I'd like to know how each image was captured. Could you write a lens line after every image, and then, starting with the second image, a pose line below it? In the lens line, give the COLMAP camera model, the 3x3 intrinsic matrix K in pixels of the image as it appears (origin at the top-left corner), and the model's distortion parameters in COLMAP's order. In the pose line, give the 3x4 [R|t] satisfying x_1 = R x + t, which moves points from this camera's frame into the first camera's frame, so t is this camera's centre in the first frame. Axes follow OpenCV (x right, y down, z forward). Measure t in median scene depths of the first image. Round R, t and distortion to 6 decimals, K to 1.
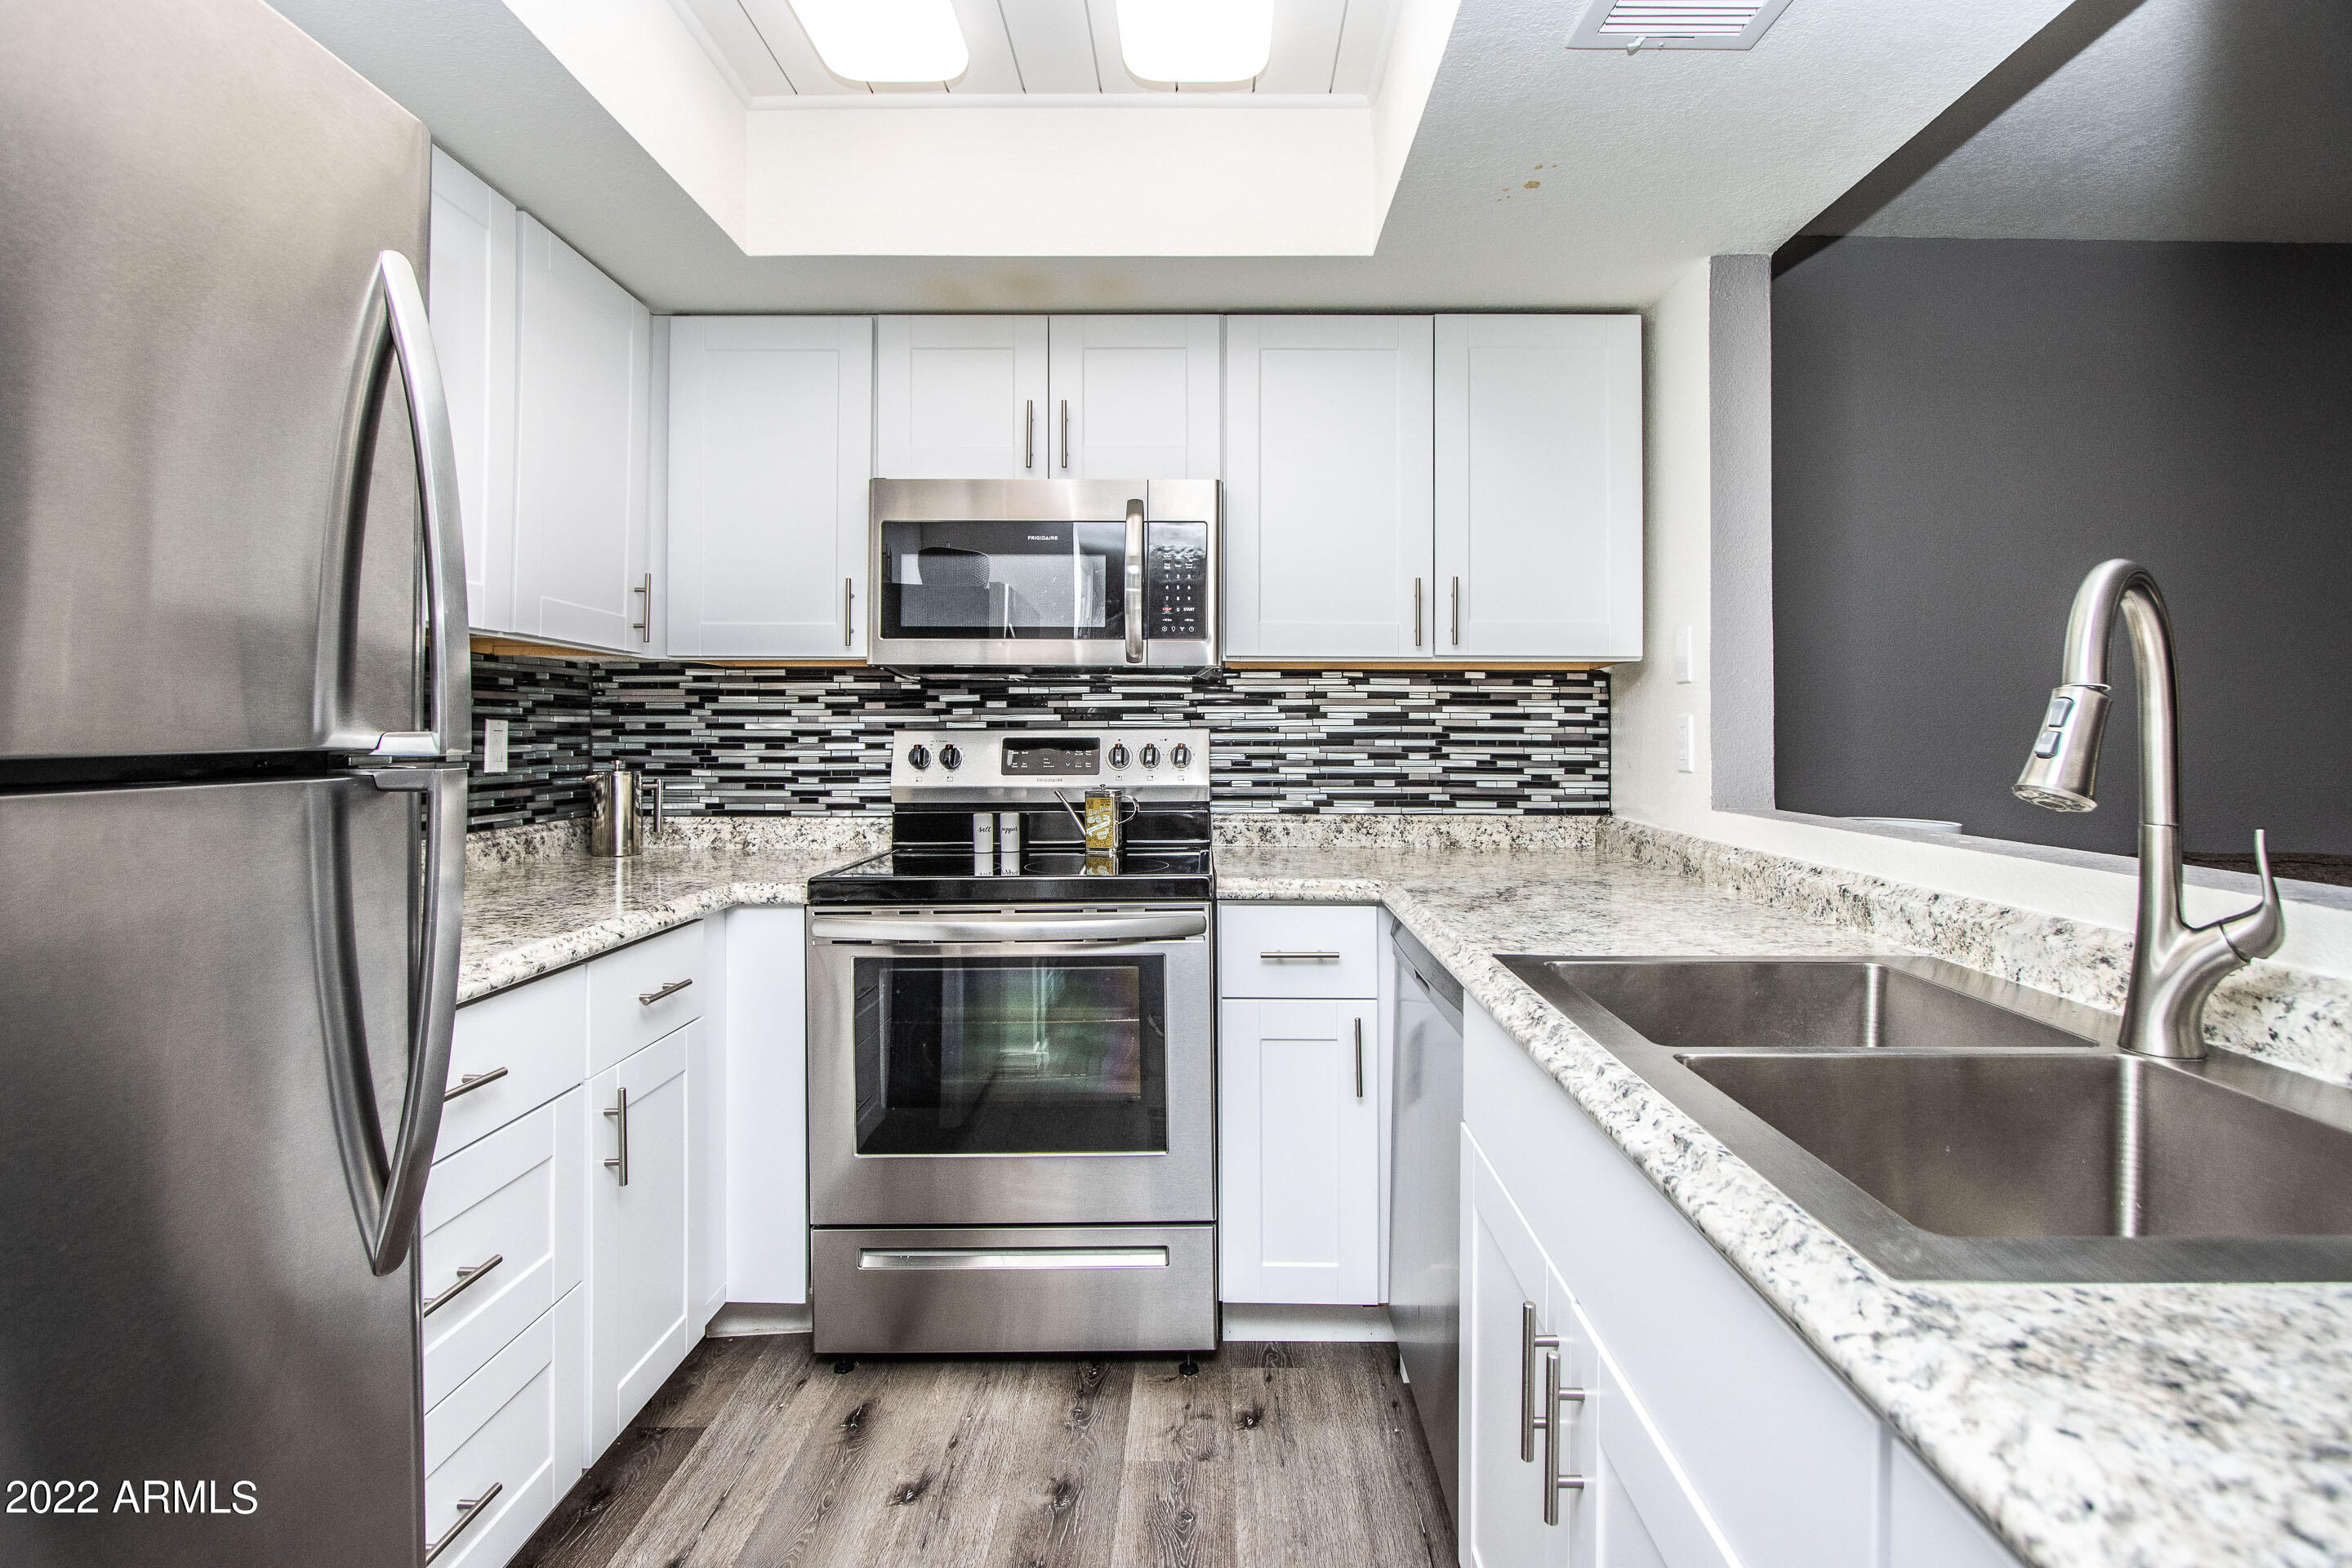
lens RADIAL K [[1174.3, 0, 1165.9], [0, 1174.3, 764.8], [0, 0, 1]] dist [-0.015671, 0.005231]
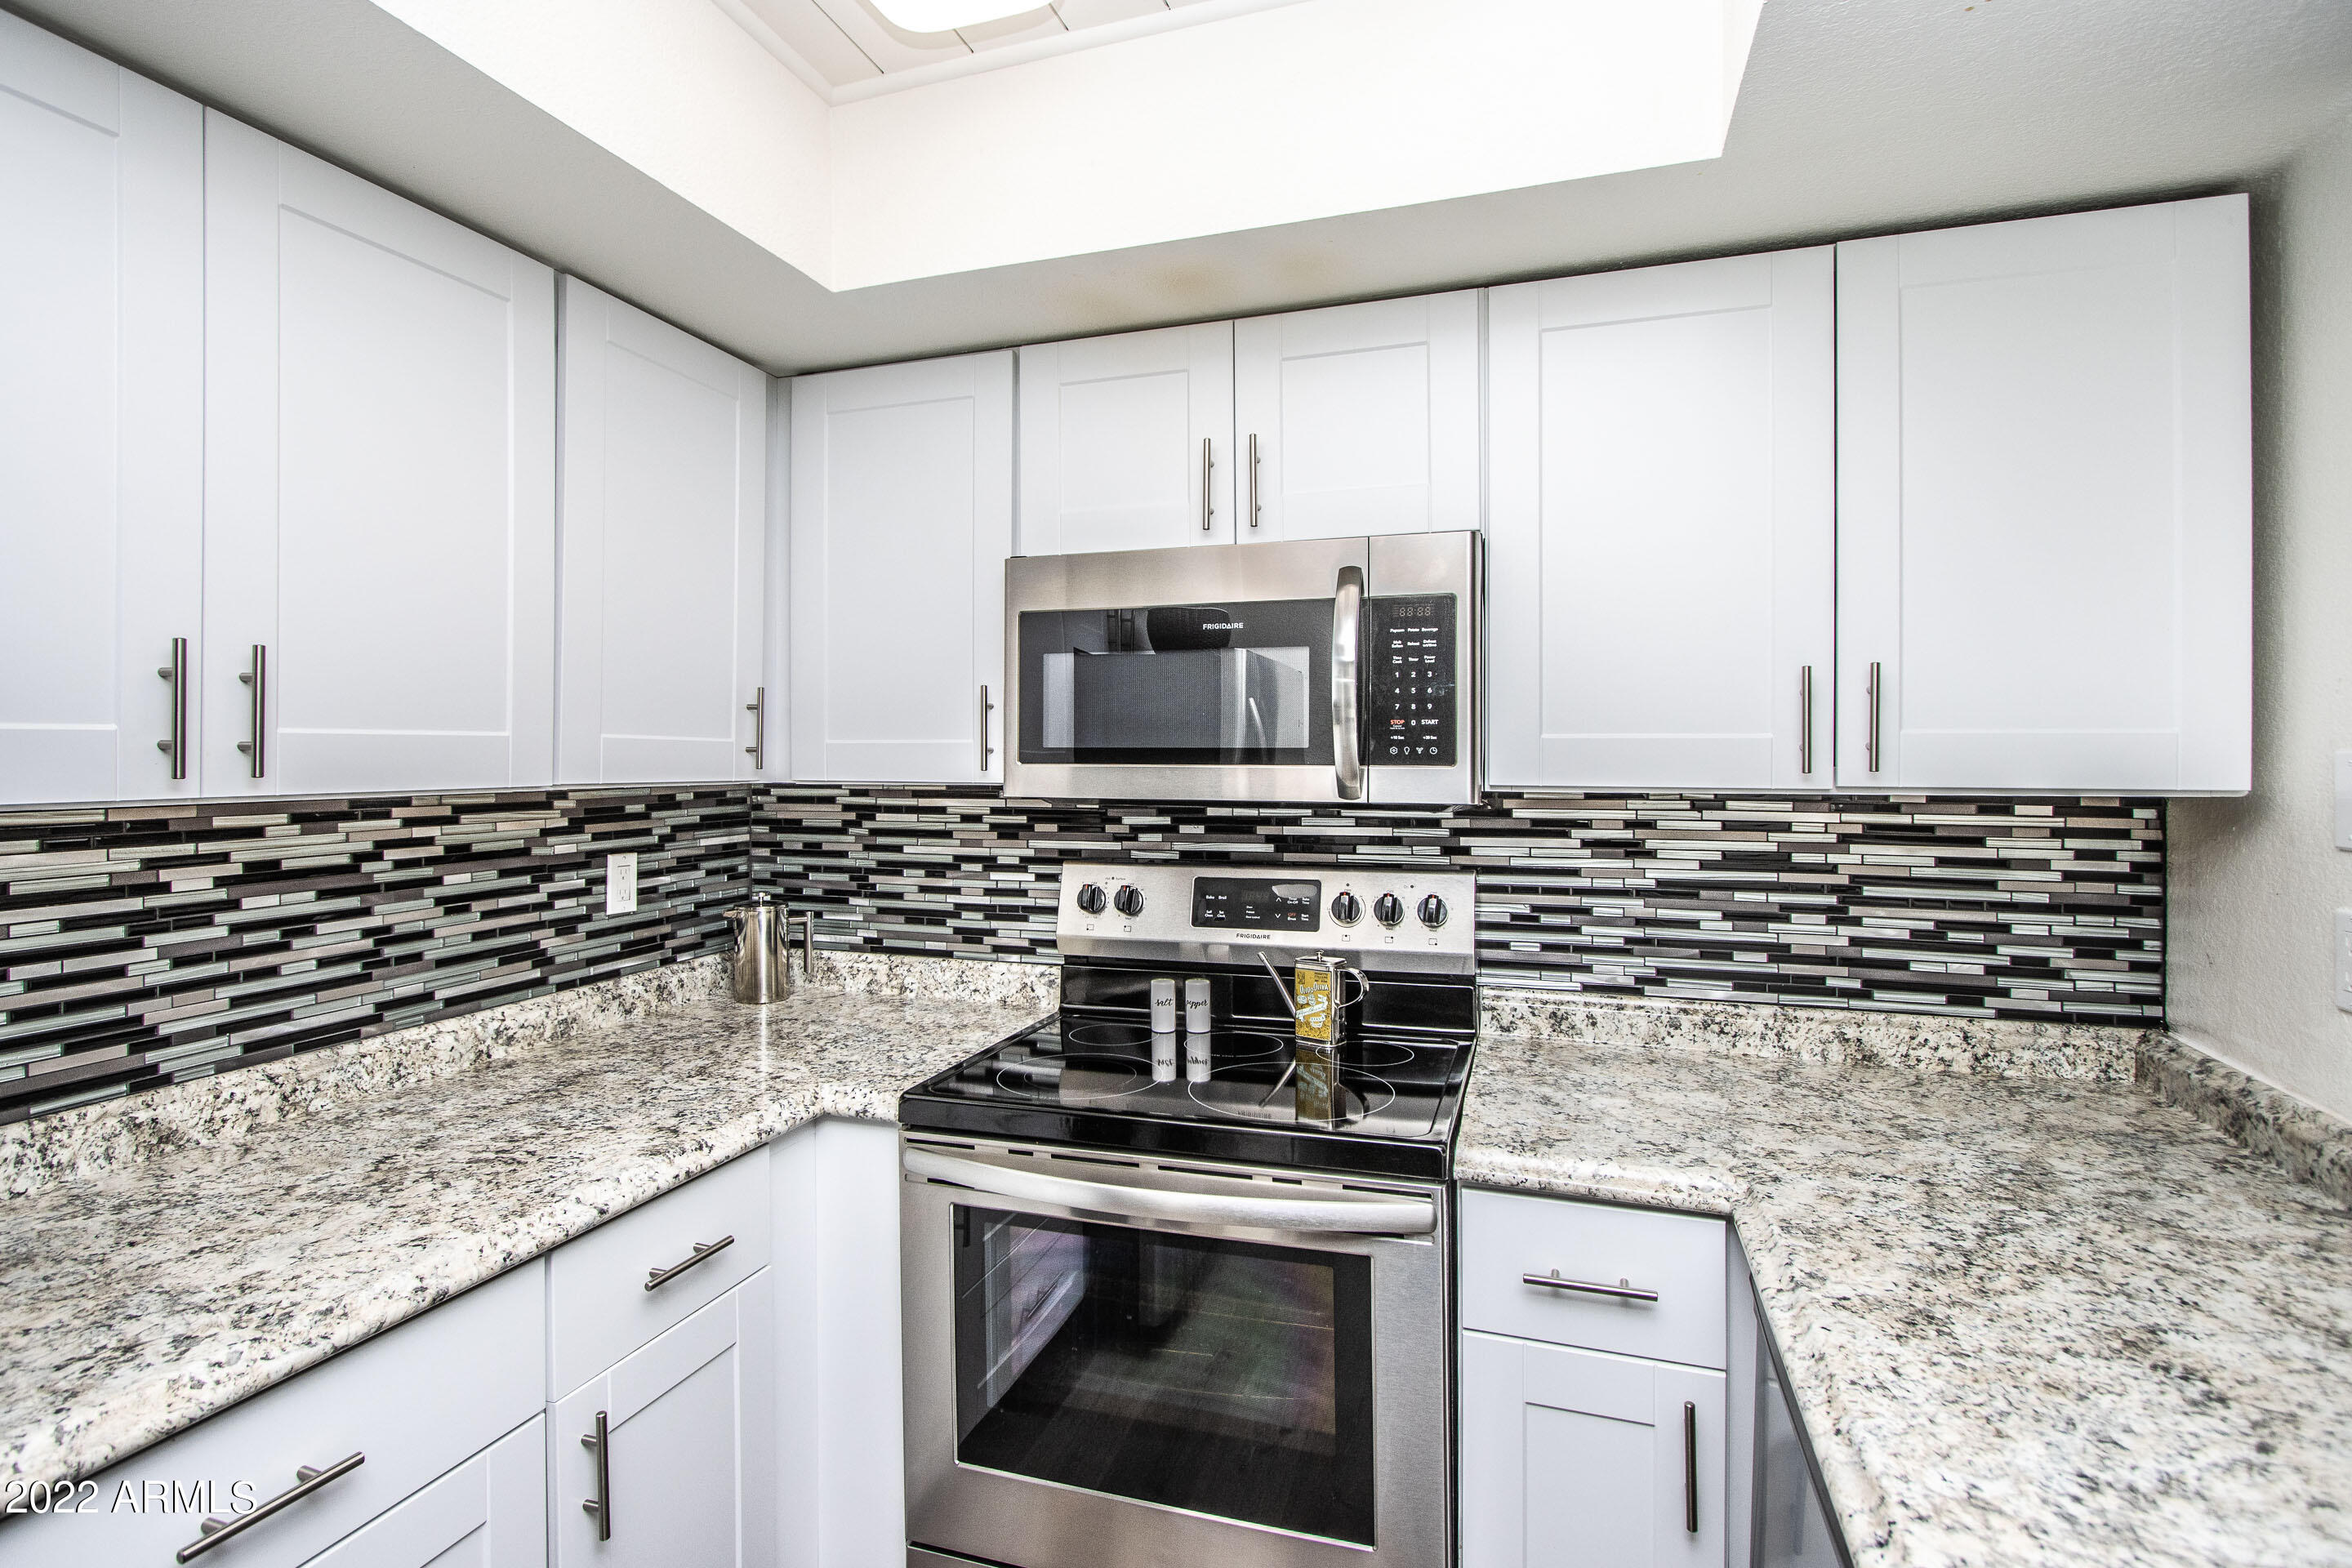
lens RADIAL K [[1174.3, 0, 1105.7], [0, 1174.3, 776.1], [0, 0, 1]] dist [-0.015671, 0.005231]
pose [[0.944670, 0.002835, -0.328009, 0.058728], [-0.003613, 0.999992, -0.001765, -0.087815], [0.328002, 0.002853, 0.944673, 0.255100]]
